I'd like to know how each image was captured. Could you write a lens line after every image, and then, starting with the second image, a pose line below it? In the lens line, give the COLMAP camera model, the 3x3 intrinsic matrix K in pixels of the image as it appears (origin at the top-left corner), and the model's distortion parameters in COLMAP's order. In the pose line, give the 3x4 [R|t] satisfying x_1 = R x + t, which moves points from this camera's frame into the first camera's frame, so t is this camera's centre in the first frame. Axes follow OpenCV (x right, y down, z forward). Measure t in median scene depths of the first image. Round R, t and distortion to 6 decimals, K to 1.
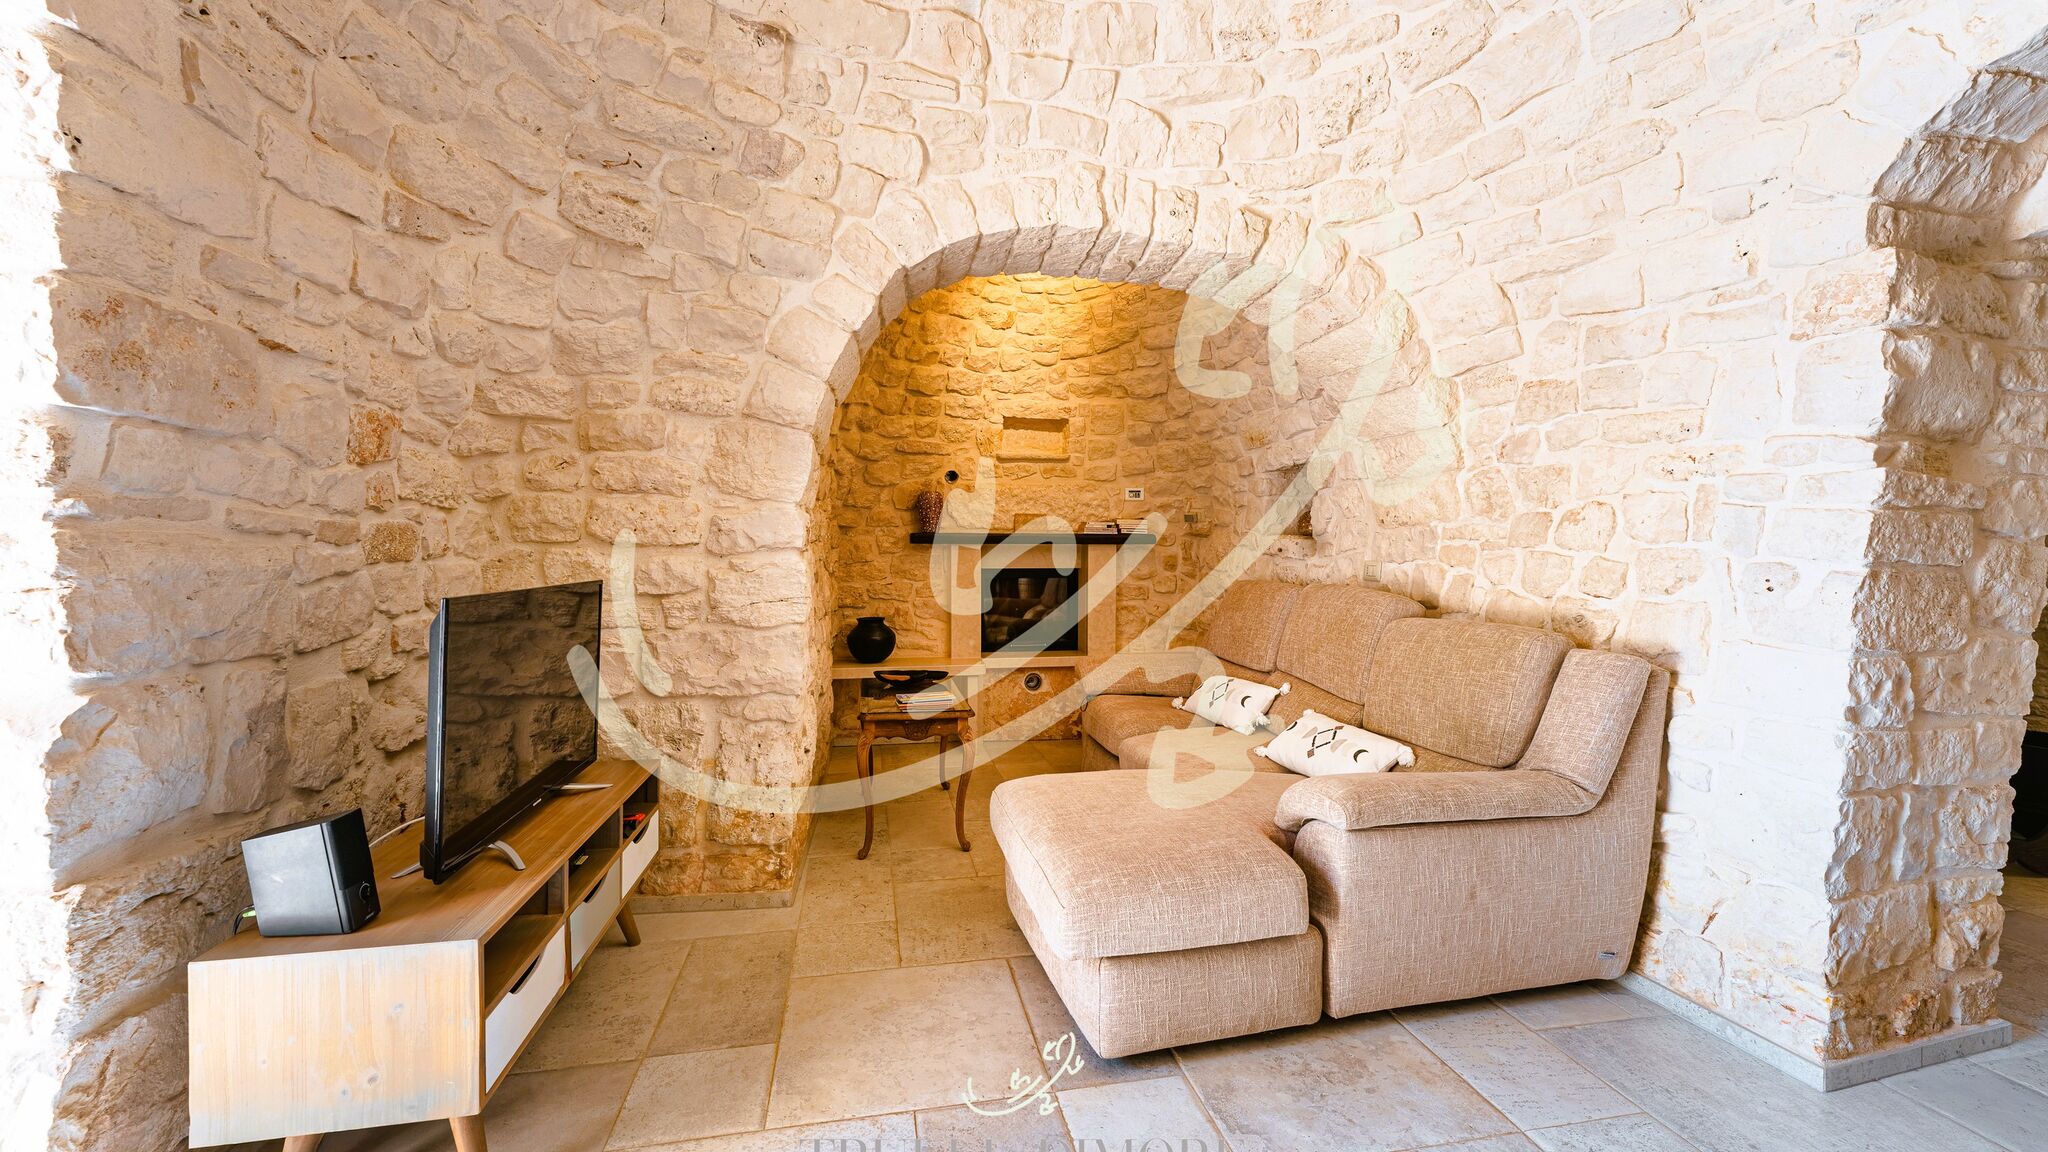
lens RADIAL K [[853.3, 0, 1023.8], [0, 853.3, 566.8], [0, 0, 1]] dist [-0.001792, 0.000081]
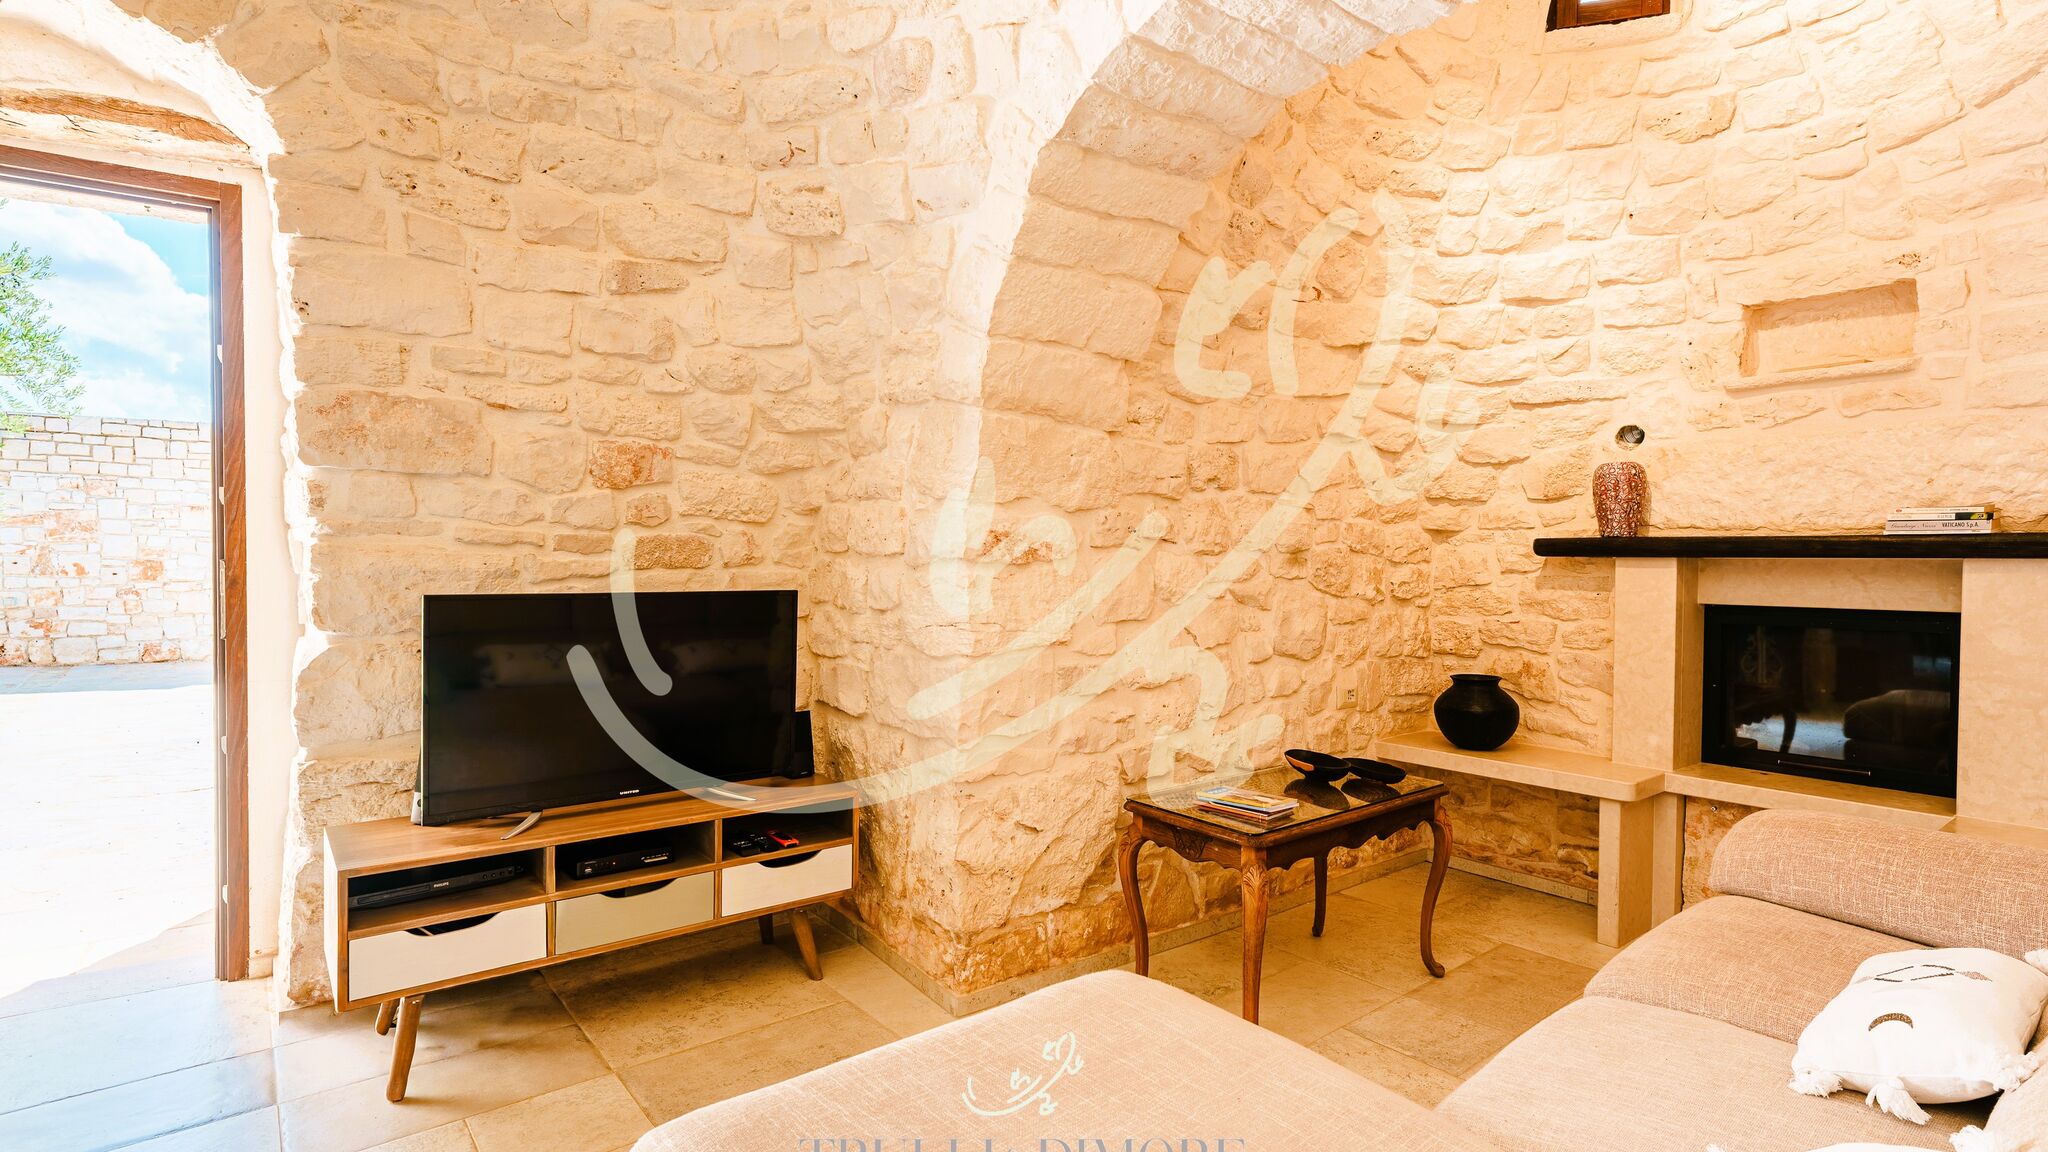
lens RADIAL K [[980.4, 0, 1026.3], [0, 980.4, 580.2], [0, 0, 1]] dist [-0.005244, -0.000076]
pose [[0.447269, 0.021100, -0.894150, 0.617339], [-0.027723, 0.999568, 0.009720, -0.014352], [0.893969, 0.020441, 0.447661, 0.727555]]
